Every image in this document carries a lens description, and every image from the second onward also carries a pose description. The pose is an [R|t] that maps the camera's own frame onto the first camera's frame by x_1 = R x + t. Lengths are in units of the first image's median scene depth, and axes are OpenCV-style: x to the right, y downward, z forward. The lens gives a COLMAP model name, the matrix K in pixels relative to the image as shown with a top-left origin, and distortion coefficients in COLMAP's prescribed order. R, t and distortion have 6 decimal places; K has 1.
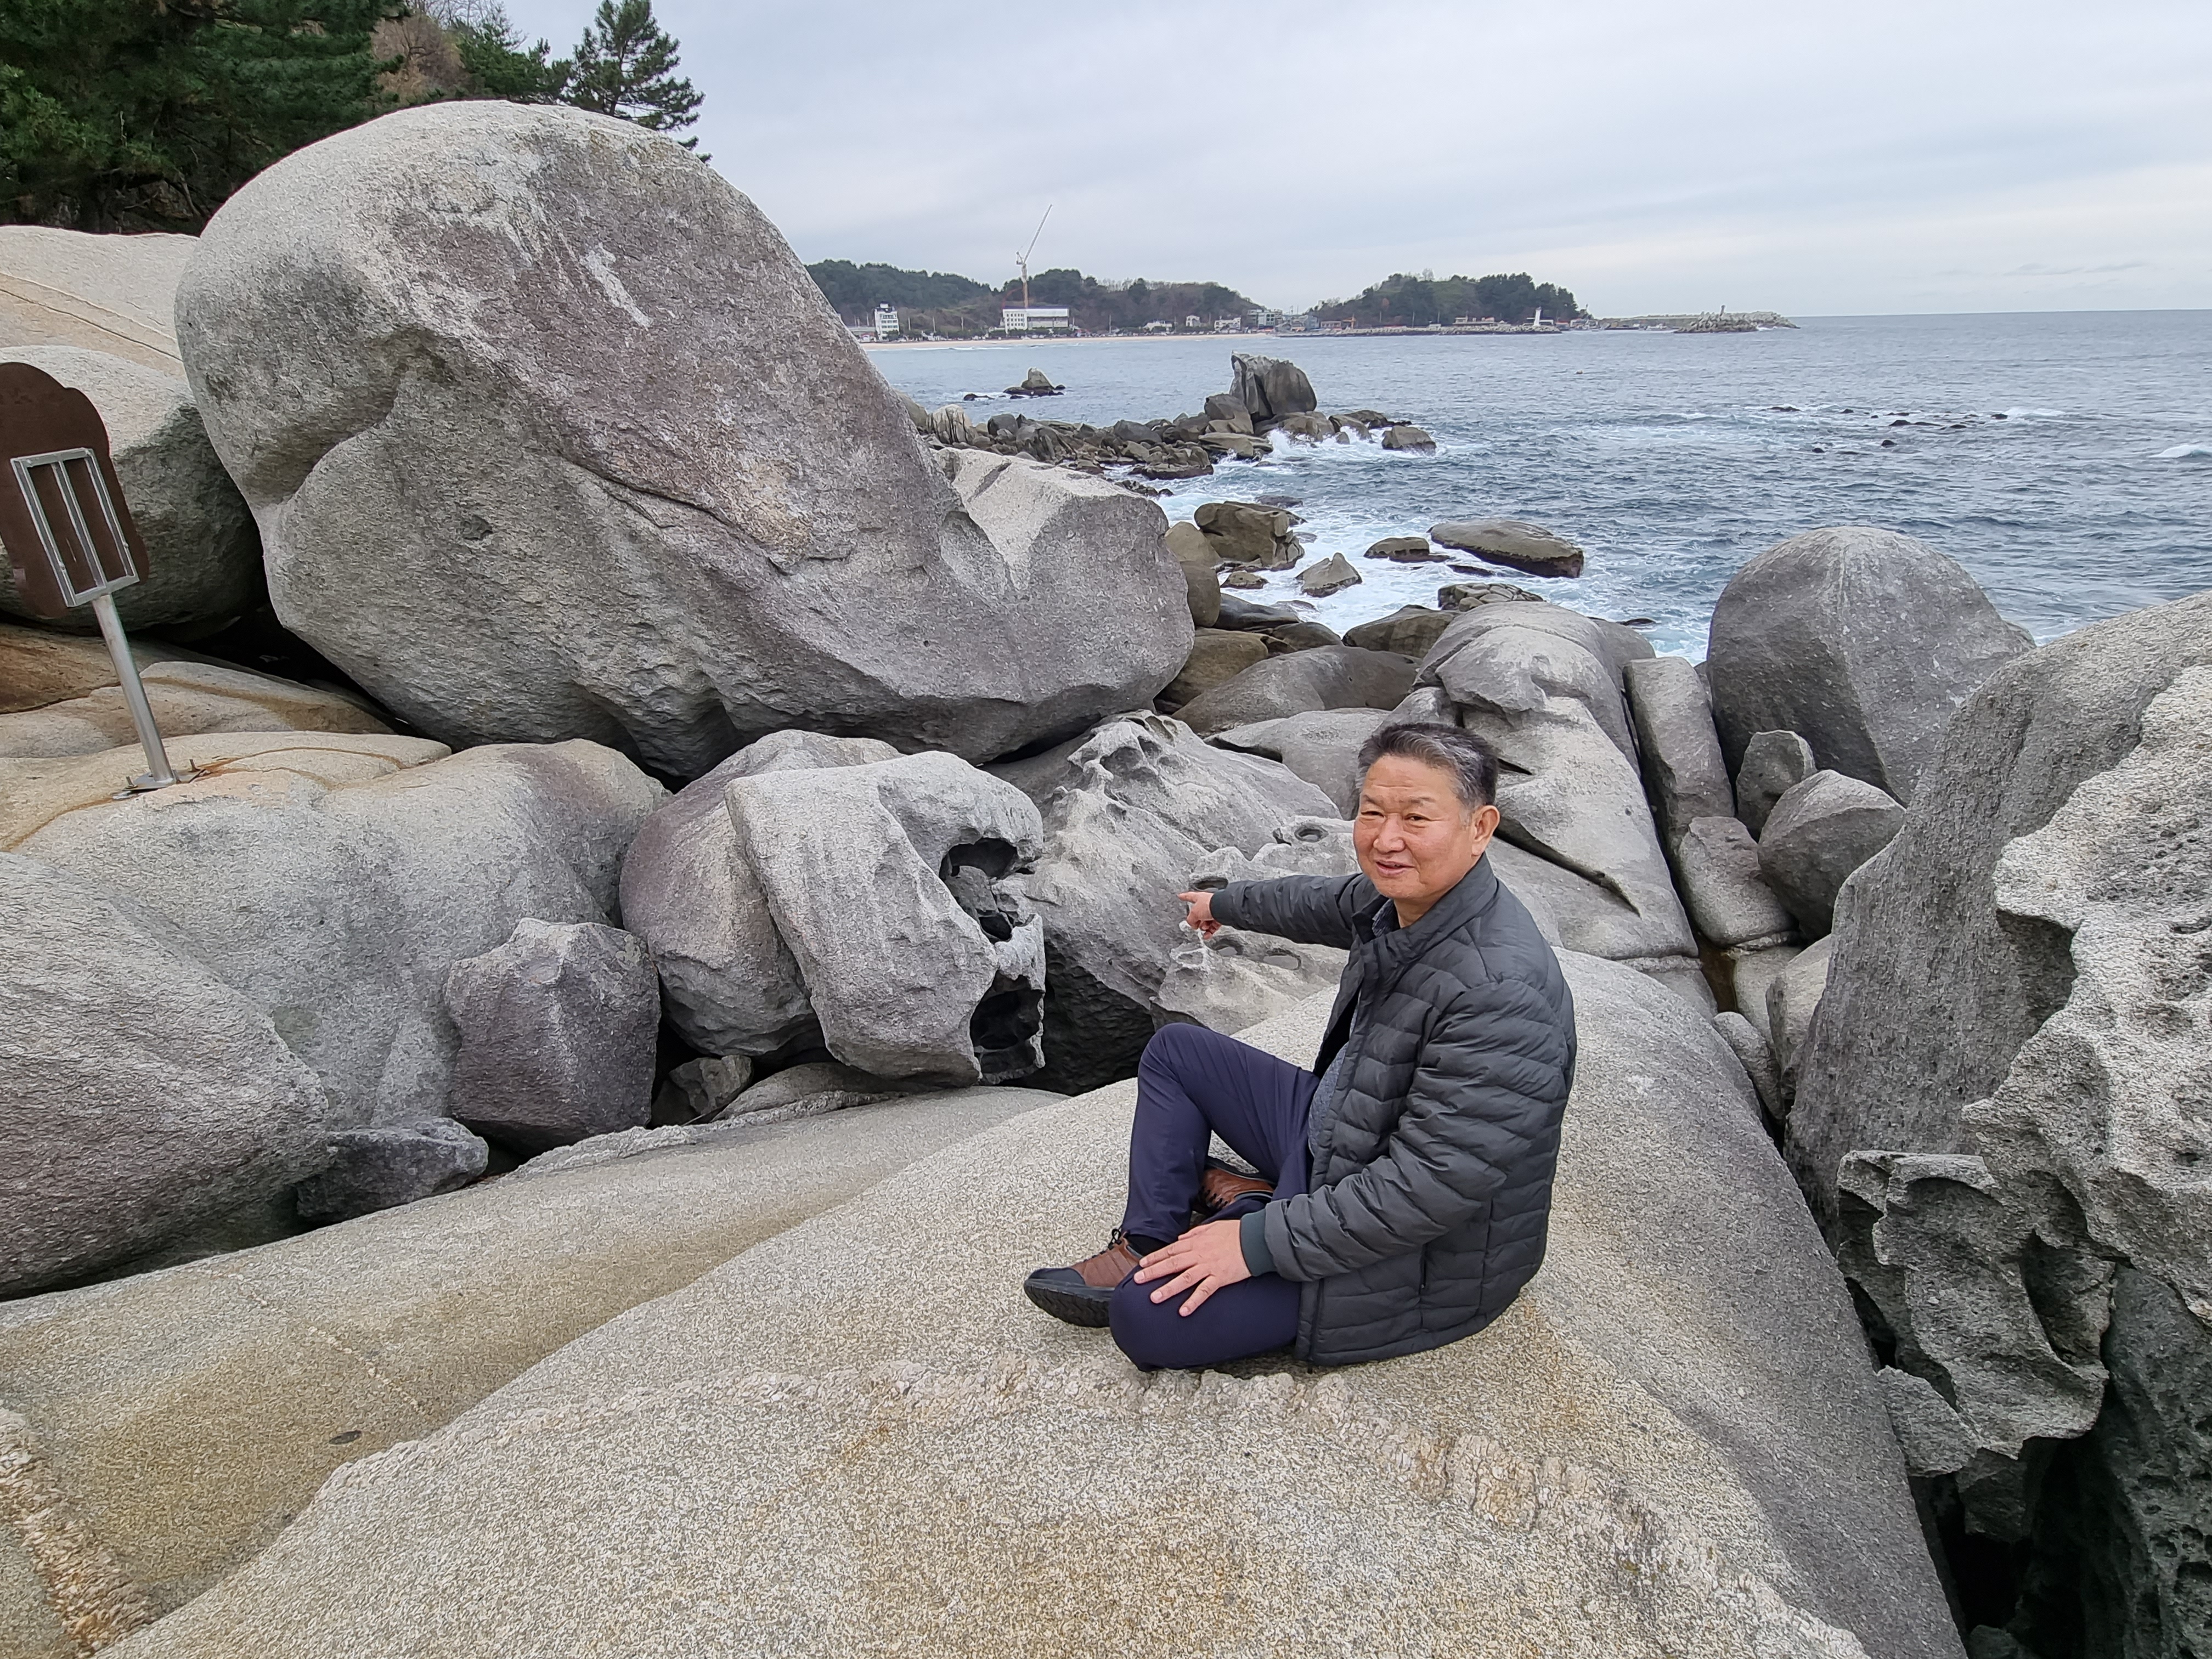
lens RADIAL K [[976.2, 0, 1118.0], [0, 976.2, 828.7], [0, 0, 1]] dist [0.001054, 0.000022]
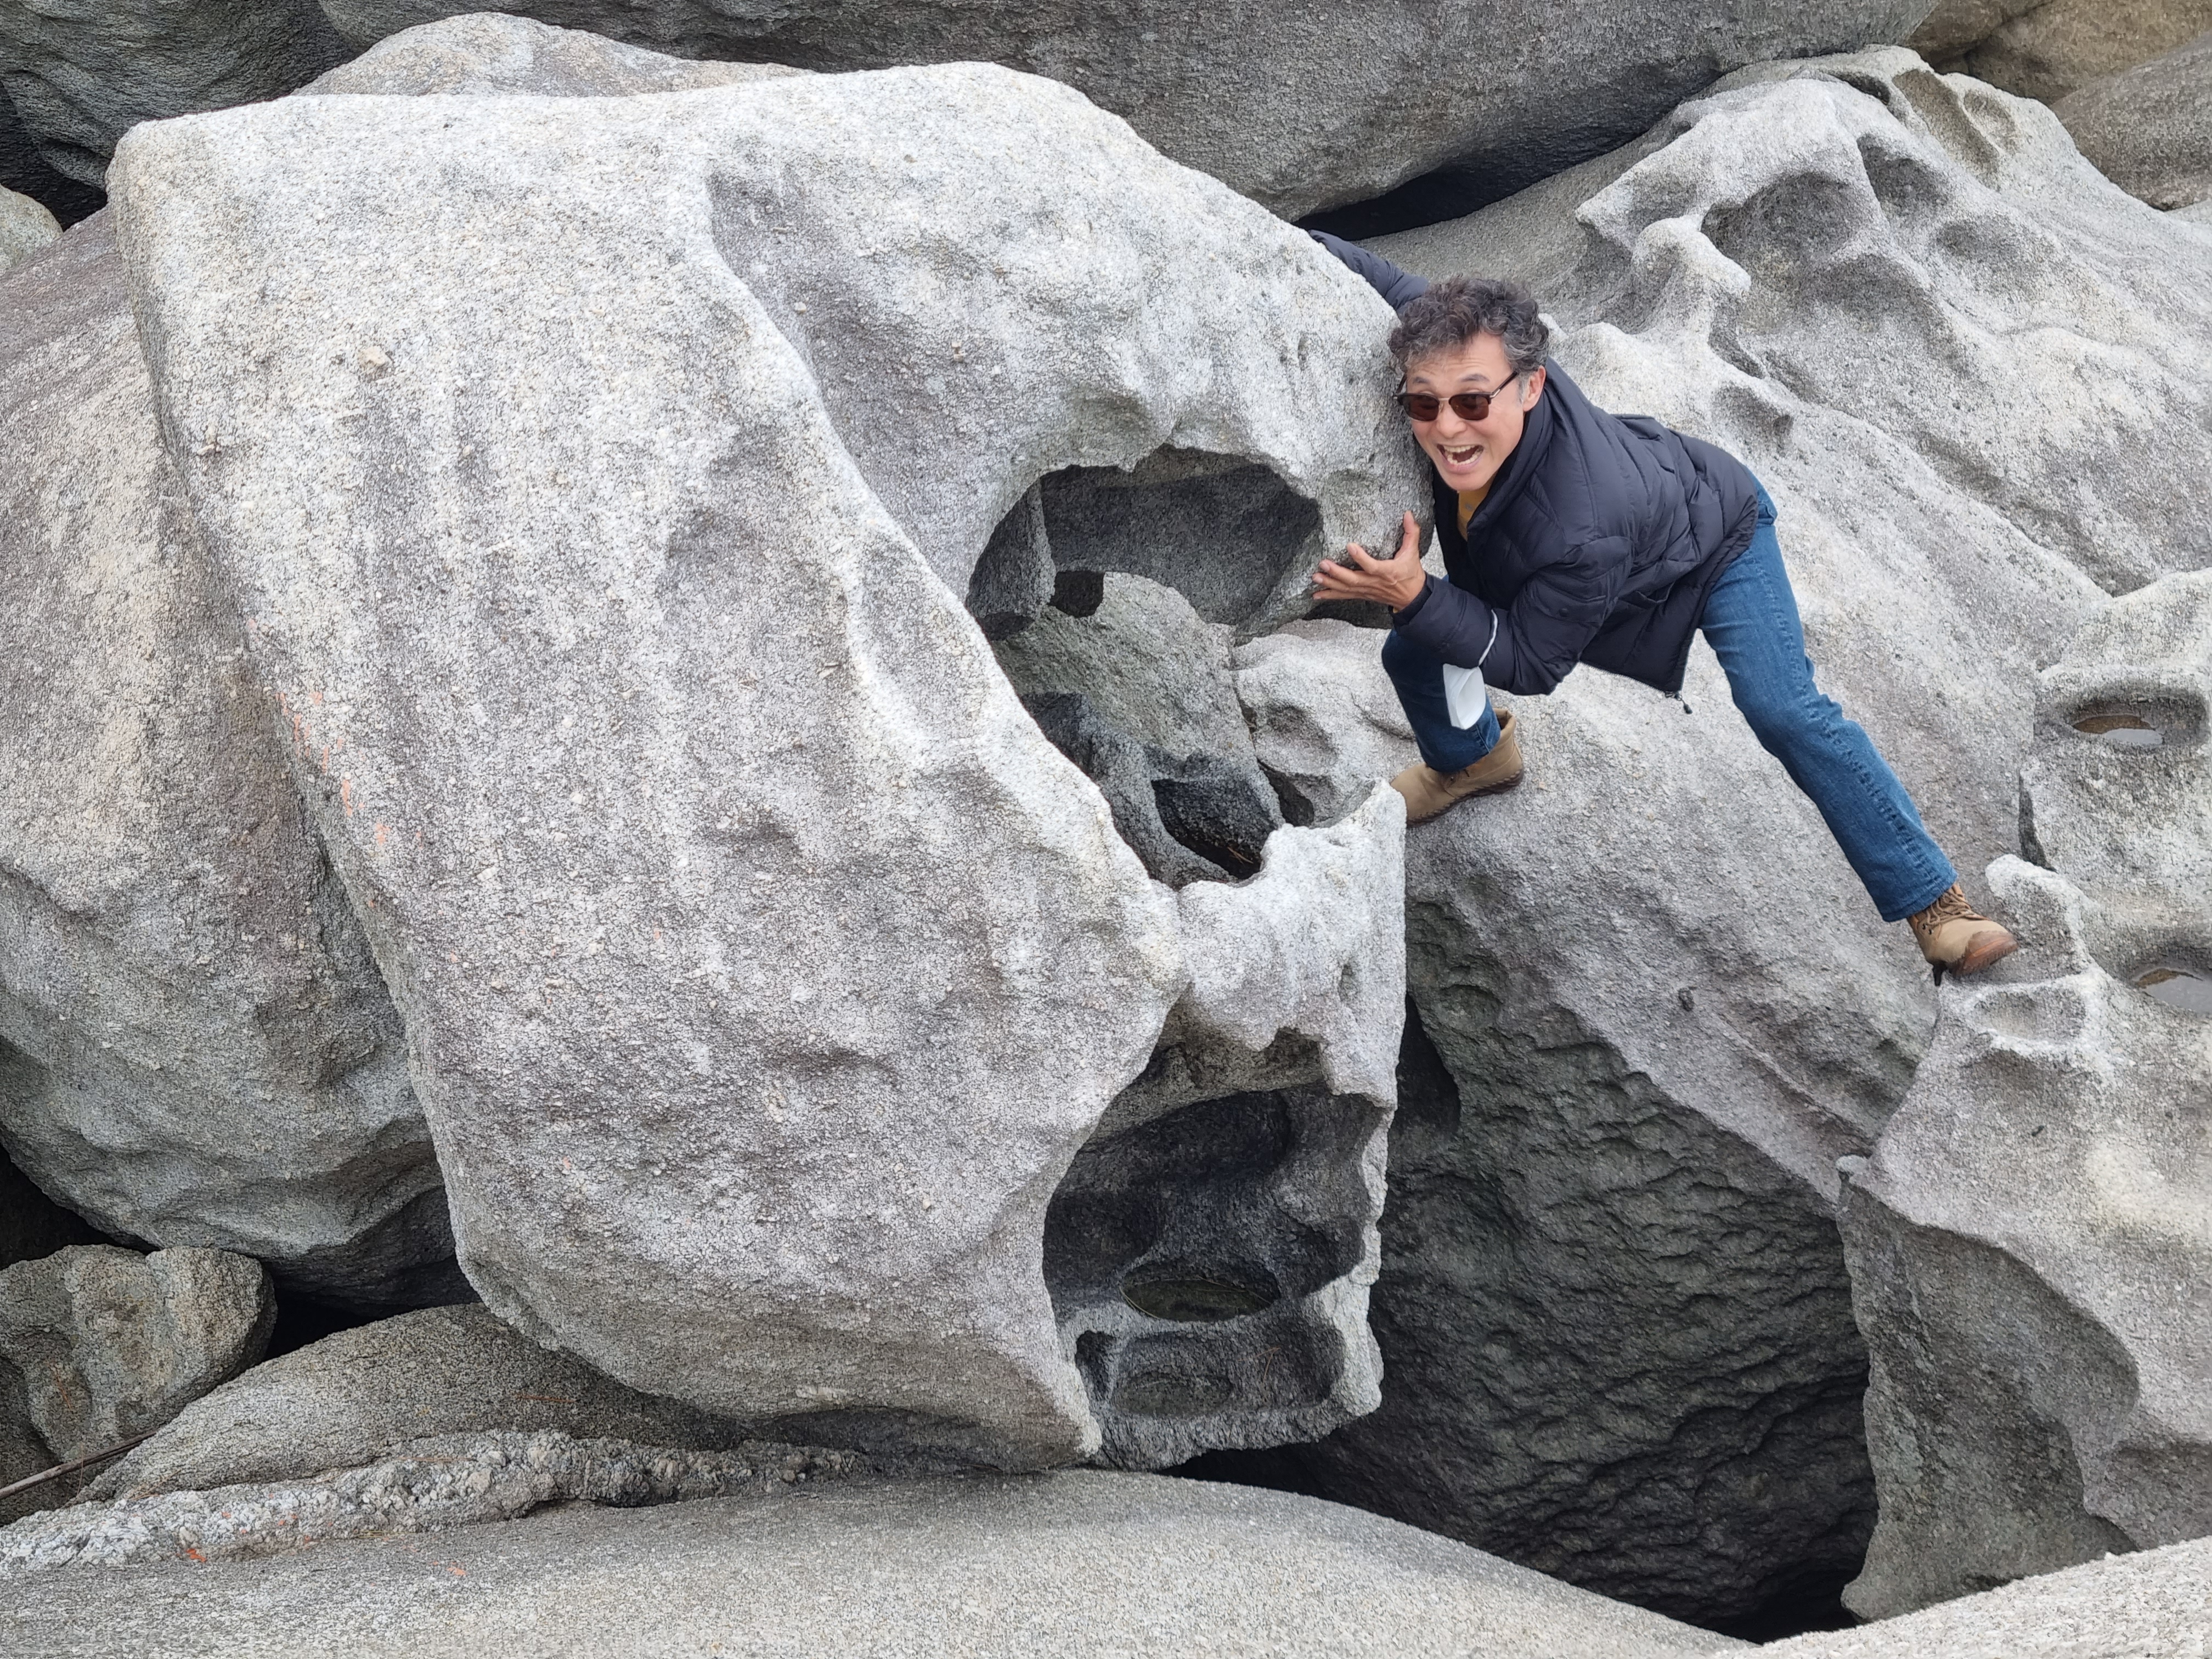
lens RADIAL K [[3586.7, 0, 1108.8], [0, 3586.7, 817.3], [0, 0, 1]] dist [0.106704, 0.000000]
pose [[0.983093, 0.066783, -0.170497, 0.001681], [-0.050863, 0.994072, 0.096092, 0.016595], [0.175903, -0.085796, 0.980662, 0.136108]]
